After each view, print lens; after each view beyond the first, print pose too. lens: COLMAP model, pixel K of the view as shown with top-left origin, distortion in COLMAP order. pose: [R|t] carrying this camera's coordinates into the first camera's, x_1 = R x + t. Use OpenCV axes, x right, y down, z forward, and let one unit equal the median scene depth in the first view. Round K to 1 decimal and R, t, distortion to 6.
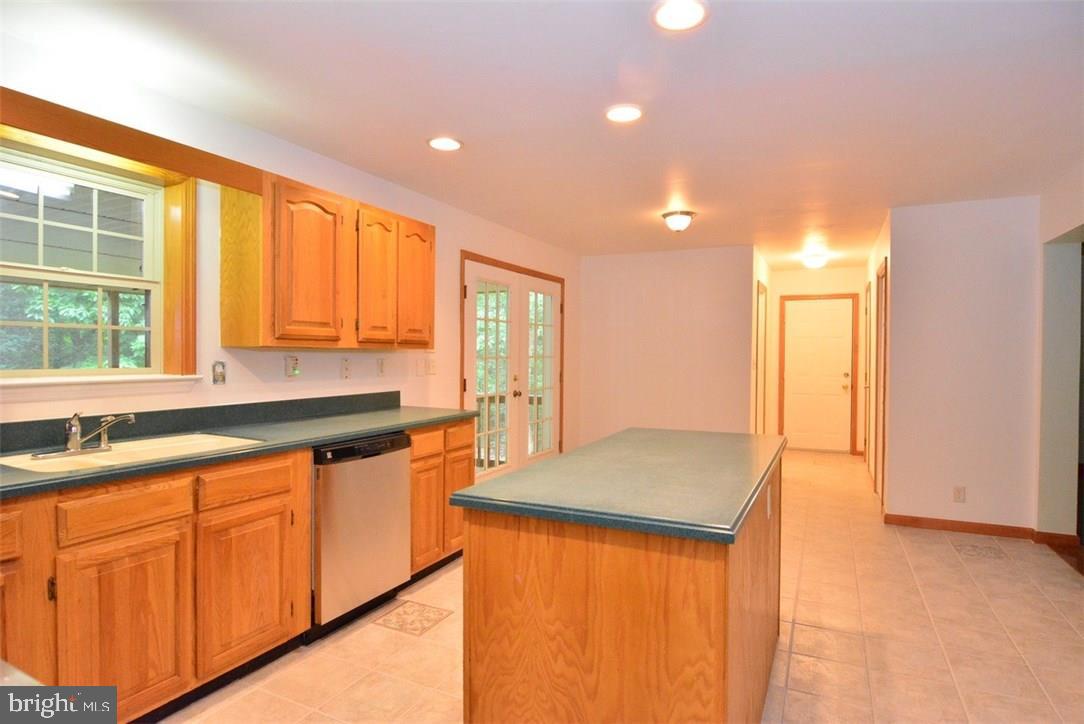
lens RADIAL K [[580.9, 0, 542.7], [0, 580.9, 362.0], [0, 0, 1]] dist [-0.013281, -0.005074]
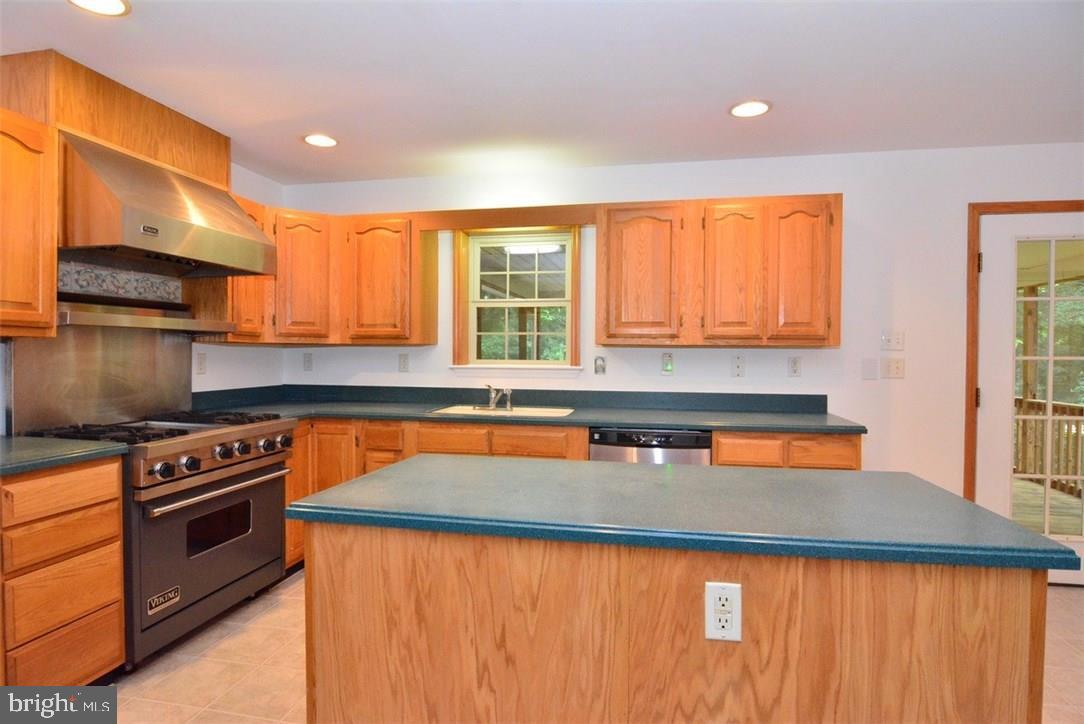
lens RADIAL K [[580.9, 0, 544.6], [0, 580.9, 359.2], [0, 0, 1]] dist [-0.013281, -0.005074]
pose [[0.251932, 0.002877, -0.967741, 0.598274], [-0.018333, 0.999830, -0.001800, 0.008048], [0.967571, 0.018195, 0.251942, 0.488842]]
